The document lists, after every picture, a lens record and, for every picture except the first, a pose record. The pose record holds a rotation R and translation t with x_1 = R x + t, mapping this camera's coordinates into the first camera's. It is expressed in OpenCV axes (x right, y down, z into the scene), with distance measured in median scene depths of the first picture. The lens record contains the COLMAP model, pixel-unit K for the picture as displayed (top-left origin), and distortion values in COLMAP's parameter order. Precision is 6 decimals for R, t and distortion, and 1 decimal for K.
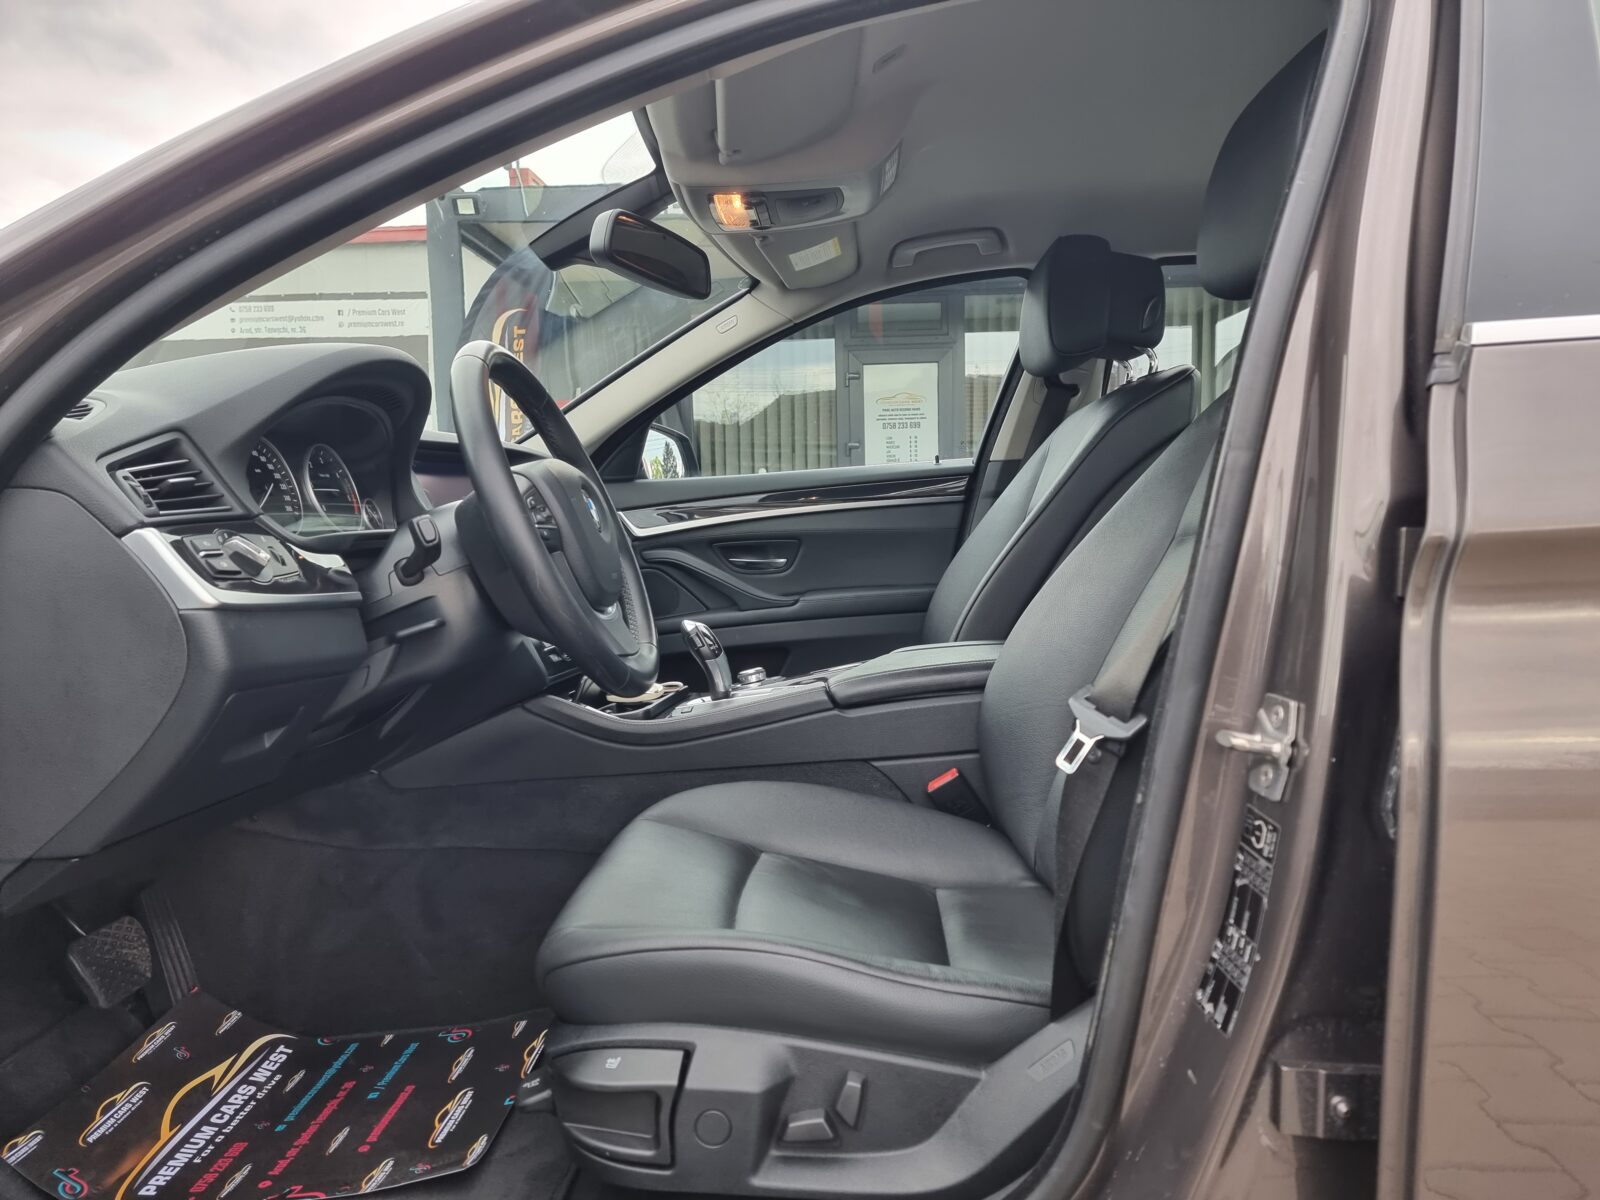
lens RADIAL K [[1112.4, 0, 806.1], [0, 1112.4, 600.0], [0, 0, 1]] dist [0.068808, -0.059620]
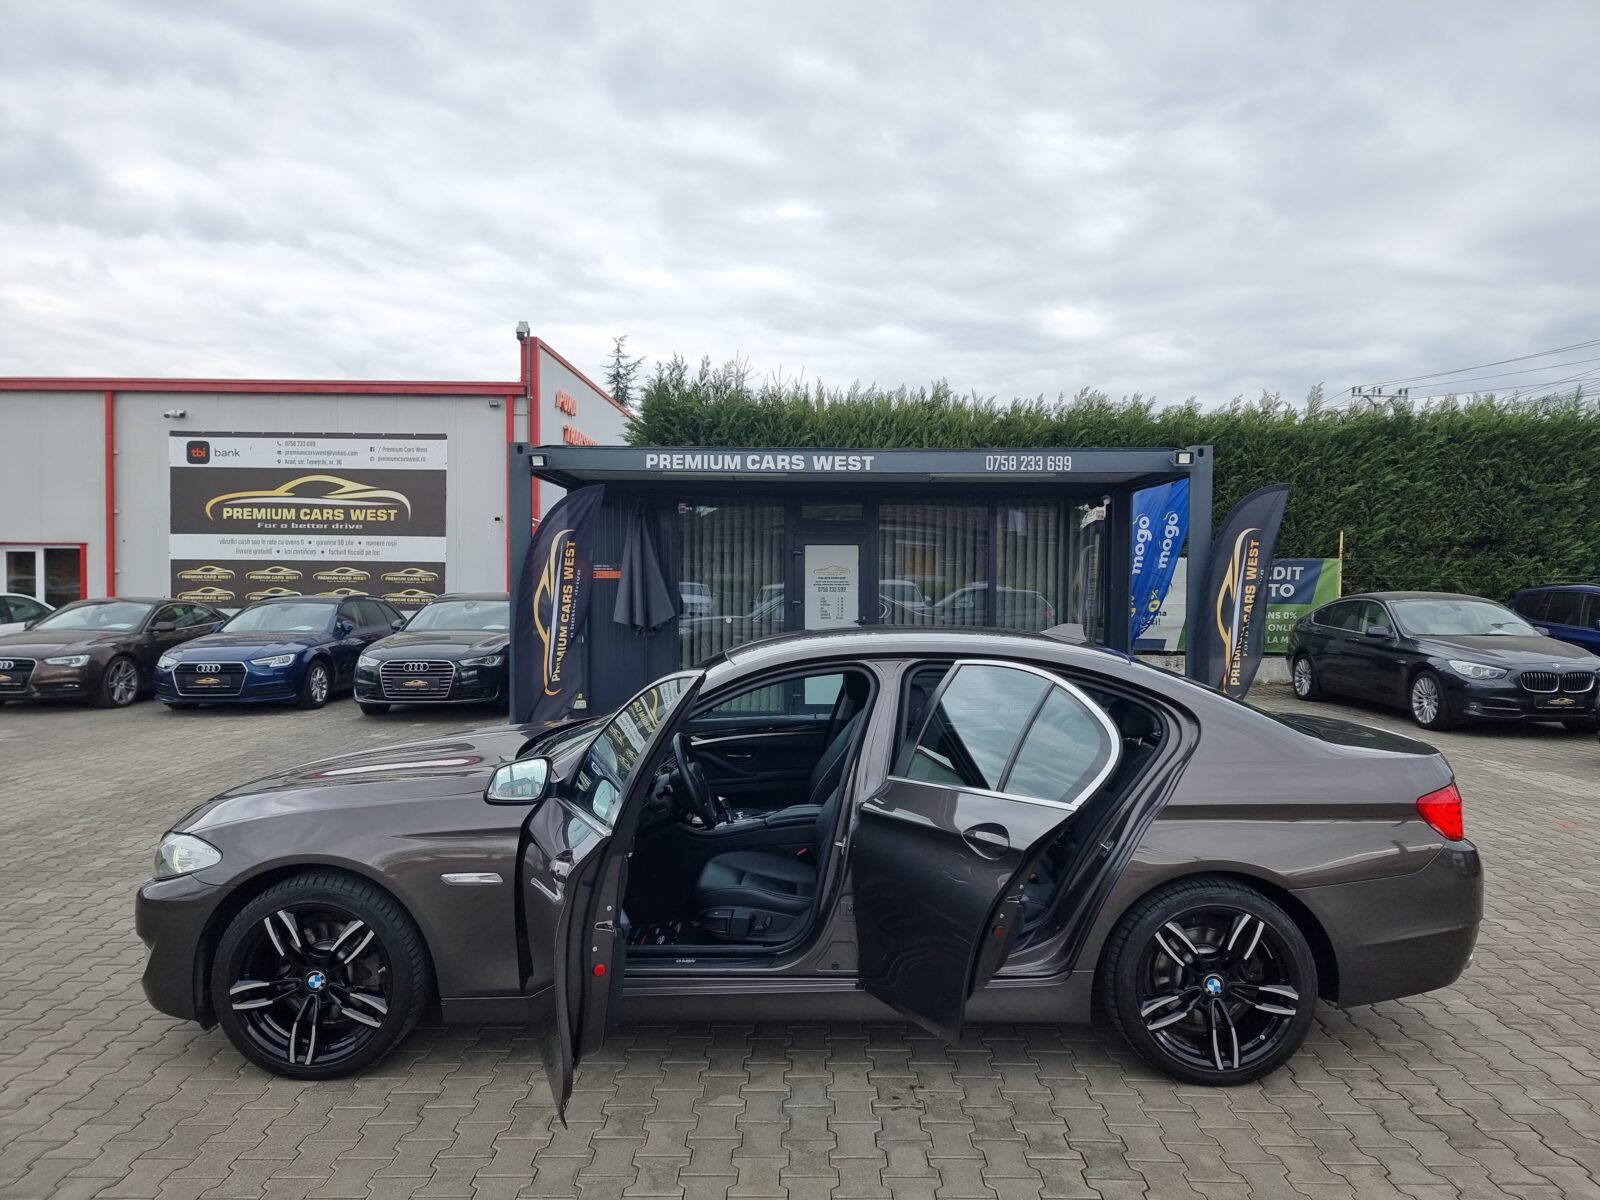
lens RADIAL K [[1147.3, 0, 806.9], [0, 1147.3, 605.5], [0, 0, 1]] dist [0.116722, -0.069651]
pose [[0.998613, 0.031321, 0.042318, -0.003347], [-0.029042, 0.998150, -0.053419, -0.061481], [-0.043913, 0.052116, 0.997675, -0.391475]]
